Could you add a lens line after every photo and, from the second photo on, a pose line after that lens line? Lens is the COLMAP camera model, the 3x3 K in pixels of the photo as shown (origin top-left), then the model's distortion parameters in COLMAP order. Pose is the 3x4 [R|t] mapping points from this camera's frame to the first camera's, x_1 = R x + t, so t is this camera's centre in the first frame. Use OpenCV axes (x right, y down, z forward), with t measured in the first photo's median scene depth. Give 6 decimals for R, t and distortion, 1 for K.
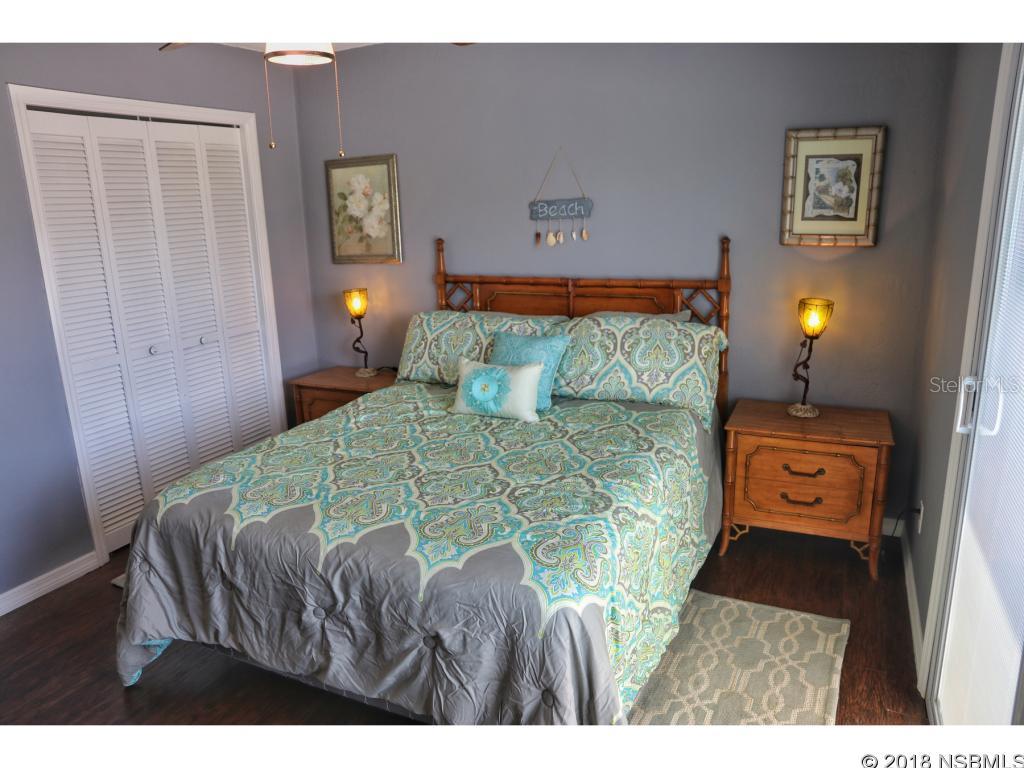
lens RADIAL K [[722.4, 0, 511.9], [0, 722.4, 378.6], [0, 0, 1]] dist [-0.091944, 0.058524]
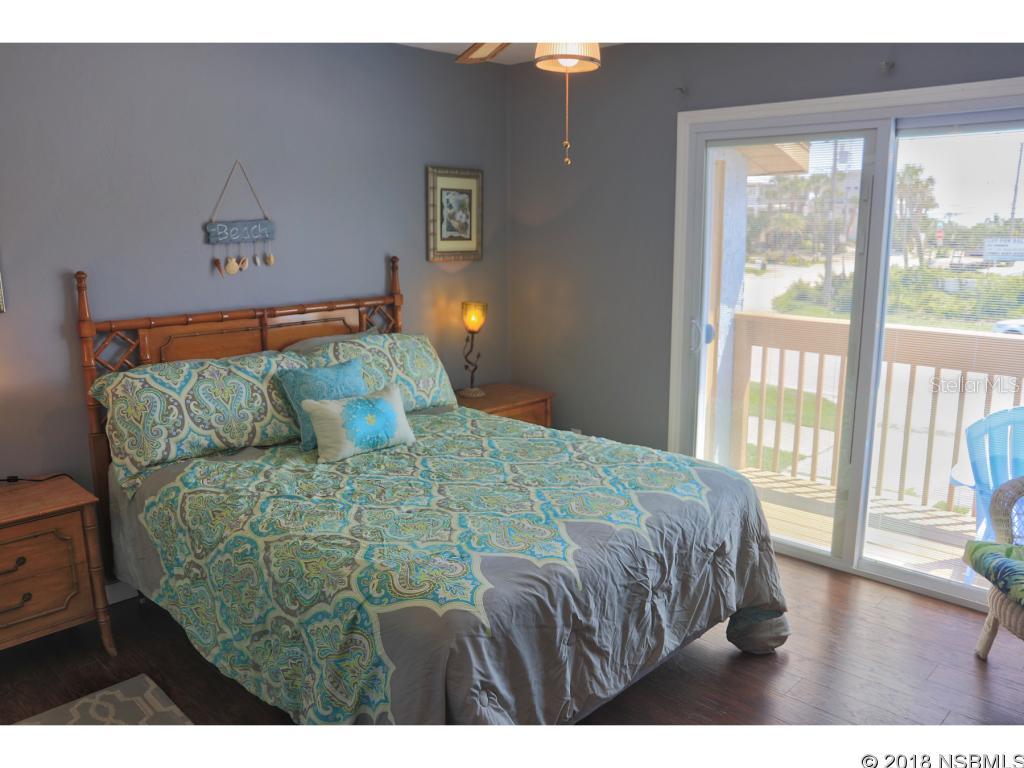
lens RADIAL K [[795.8, 0, 506.8], [0, 795.8, 383.9], [0, 0, 1]] dist [-0.121209, 0.110421]
pose [[0.327094, -0.152293, 0.932639, -0.861751], [0.228095, 0.970471, 0.078473, -0.066172], [-0.917051, 0.187062, 0.352173, 0.469109]]
